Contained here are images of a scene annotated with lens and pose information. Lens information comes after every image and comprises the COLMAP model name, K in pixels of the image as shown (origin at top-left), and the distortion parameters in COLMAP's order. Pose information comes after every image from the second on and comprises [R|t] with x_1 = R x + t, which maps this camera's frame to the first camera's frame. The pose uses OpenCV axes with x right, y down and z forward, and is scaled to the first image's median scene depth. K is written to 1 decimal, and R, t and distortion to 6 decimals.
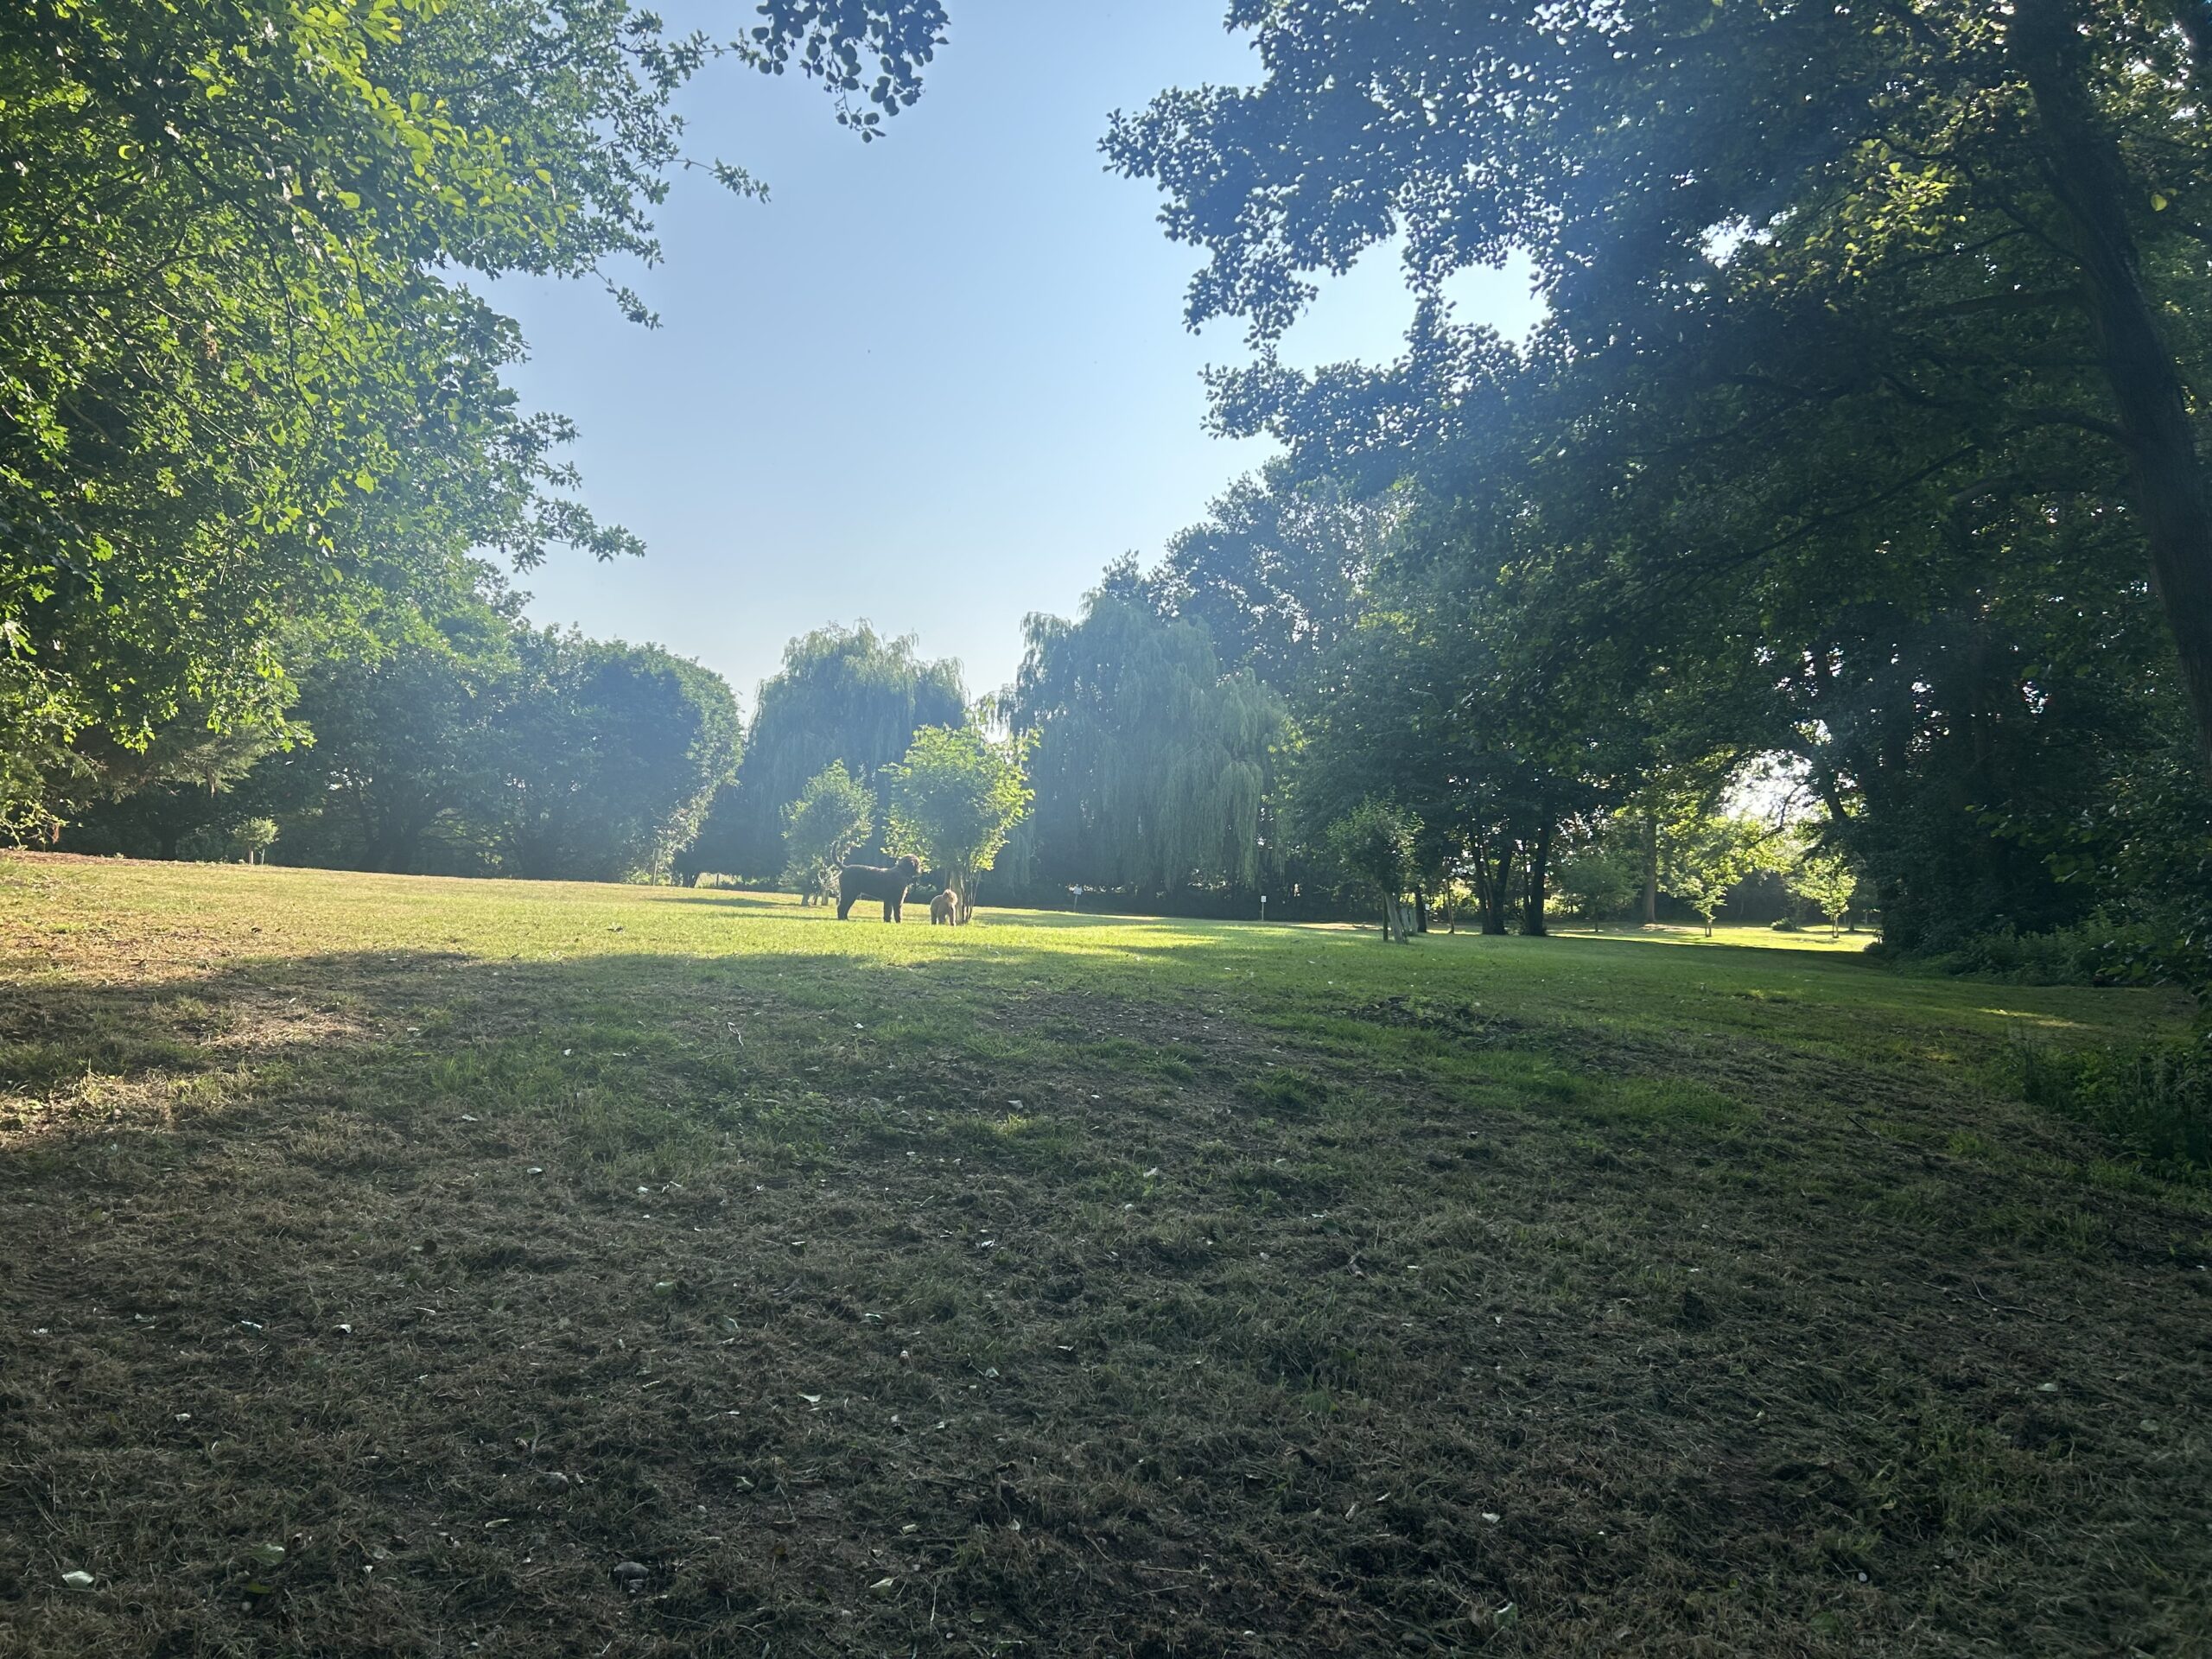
lens RADIAL K [[1666.0, 0, 1106.0], [0, 1666.0, 829.5], [0, 0, 1]] dist [0.140093, -0.357913]
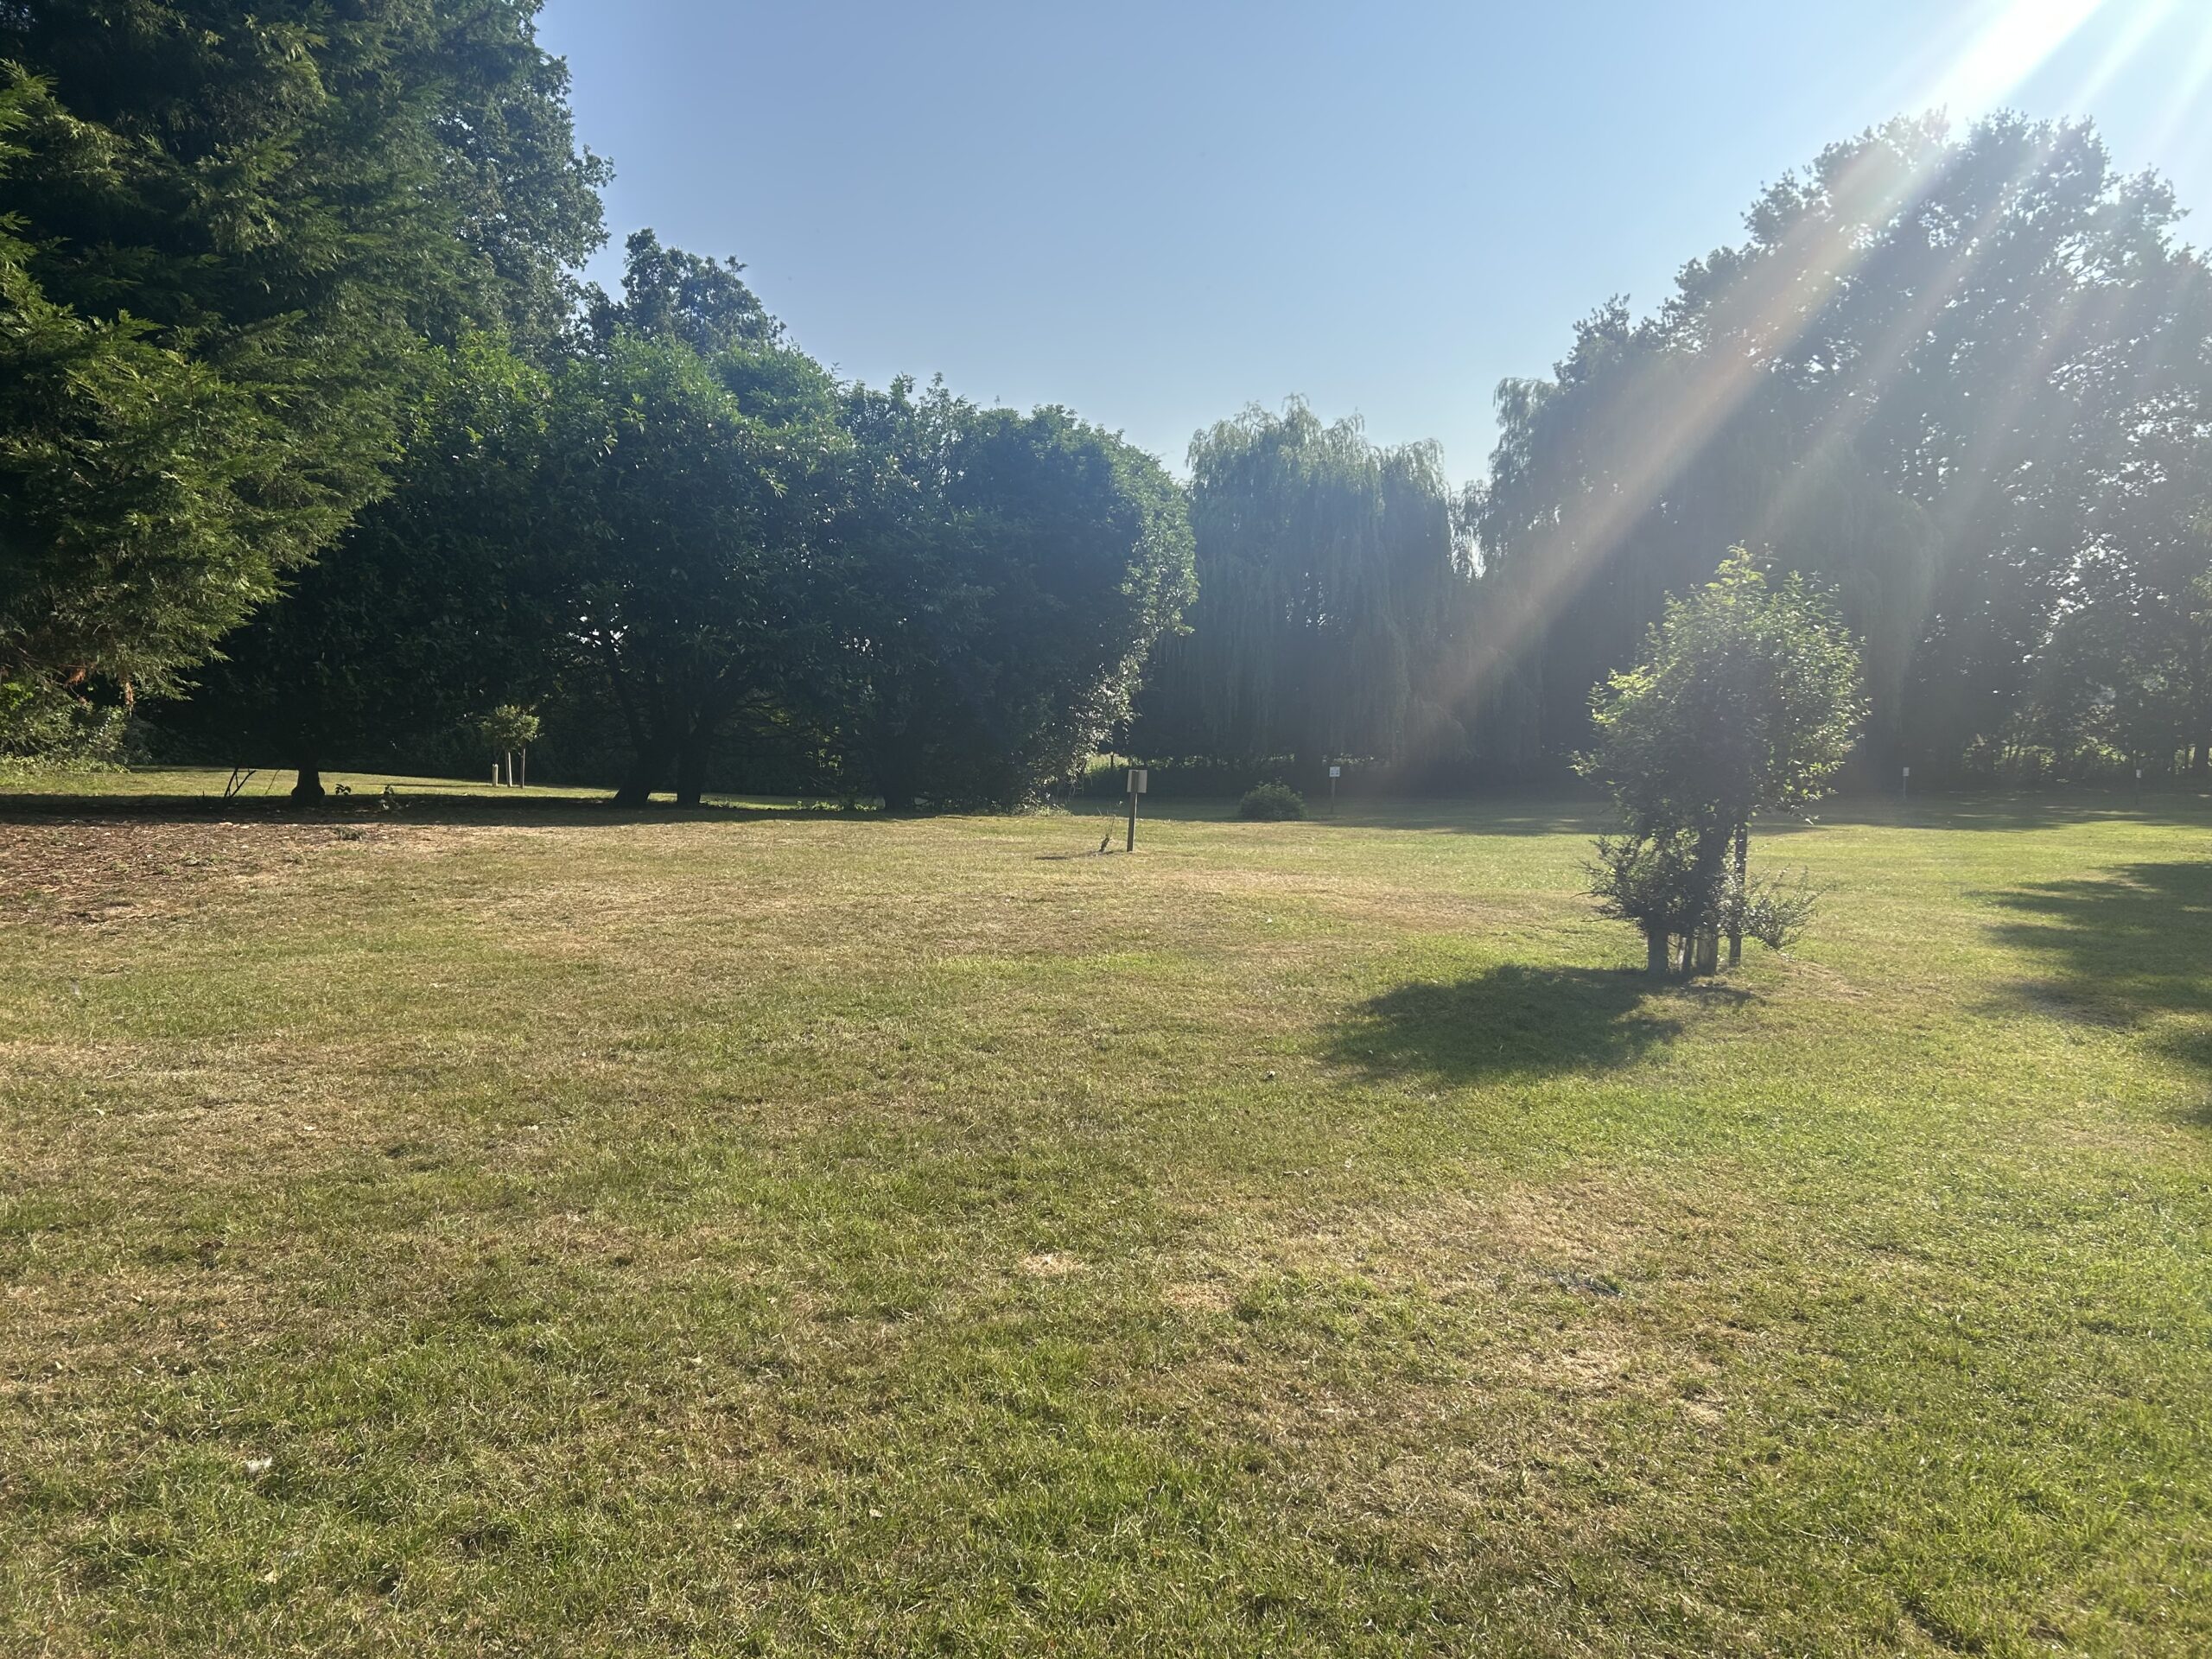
lens RADIAL K [[1666.0, 0, 1106.0], [0, 1666.0, 829.5], [0, 0, 1]] dist [0.140093, -0.357913]
pose [[0.981841, -0.017111, -0.188933, -0.132222], [0.034806, 0.995266, 0.090739, -0.011590], [0.186486, -0.095668, 0.977789, 0.371107]]
